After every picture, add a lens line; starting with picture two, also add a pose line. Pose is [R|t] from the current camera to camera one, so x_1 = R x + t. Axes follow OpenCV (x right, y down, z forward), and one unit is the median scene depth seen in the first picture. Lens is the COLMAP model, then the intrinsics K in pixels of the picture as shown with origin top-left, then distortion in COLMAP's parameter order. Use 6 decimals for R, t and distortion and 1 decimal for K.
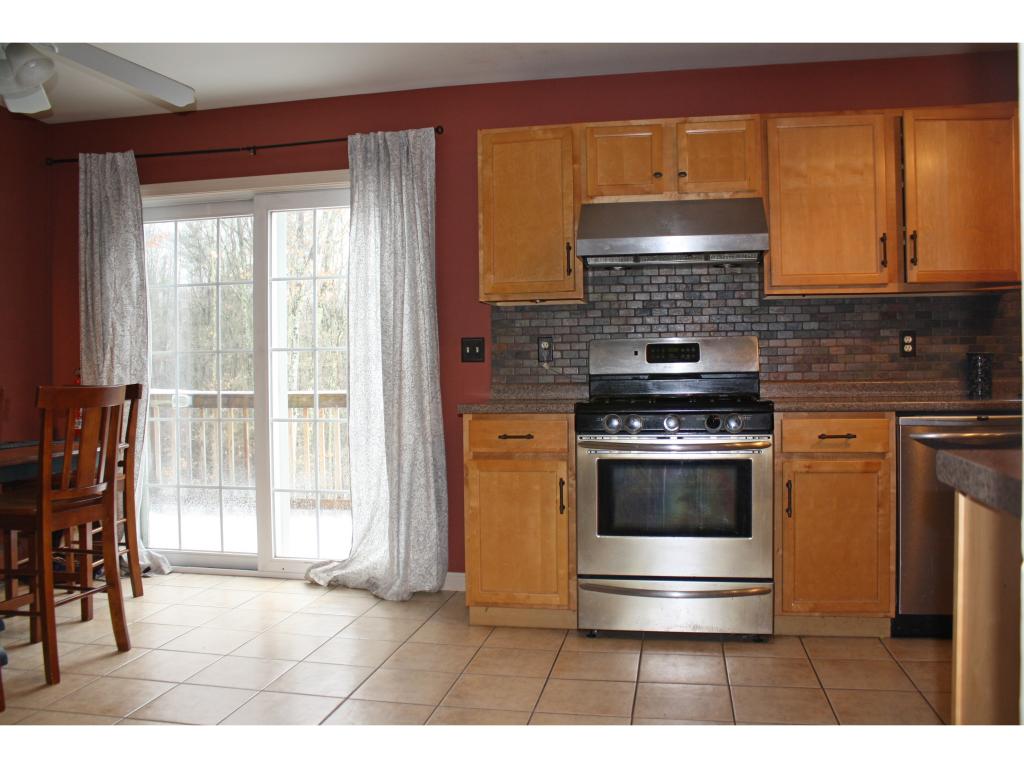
lens RADIAL K [[855.8, 0, 506.2], [0, 855.8, 382.3], [0, 0, 1]] dist [-0.124187, 0.053646]
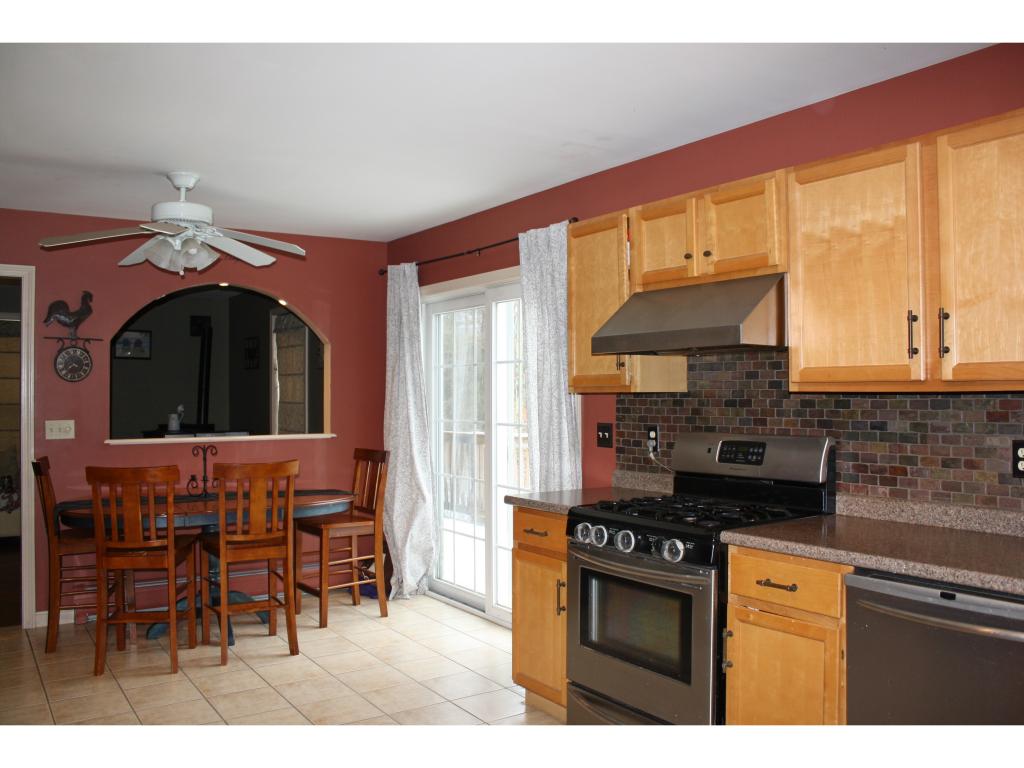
lens RADIAL K [[855.8, 0, 508.5], [0, 855.8, 391.2], [0, 0, 1]] dist [-0.124187, 0.053646]
pose [[0.708522, 0.007381, -0.705650, 0.593225], [-0.011275, 0.999936, -0.000862, -0.087474], [0.705598, 0.008567, 0.708560, 0.203666]]
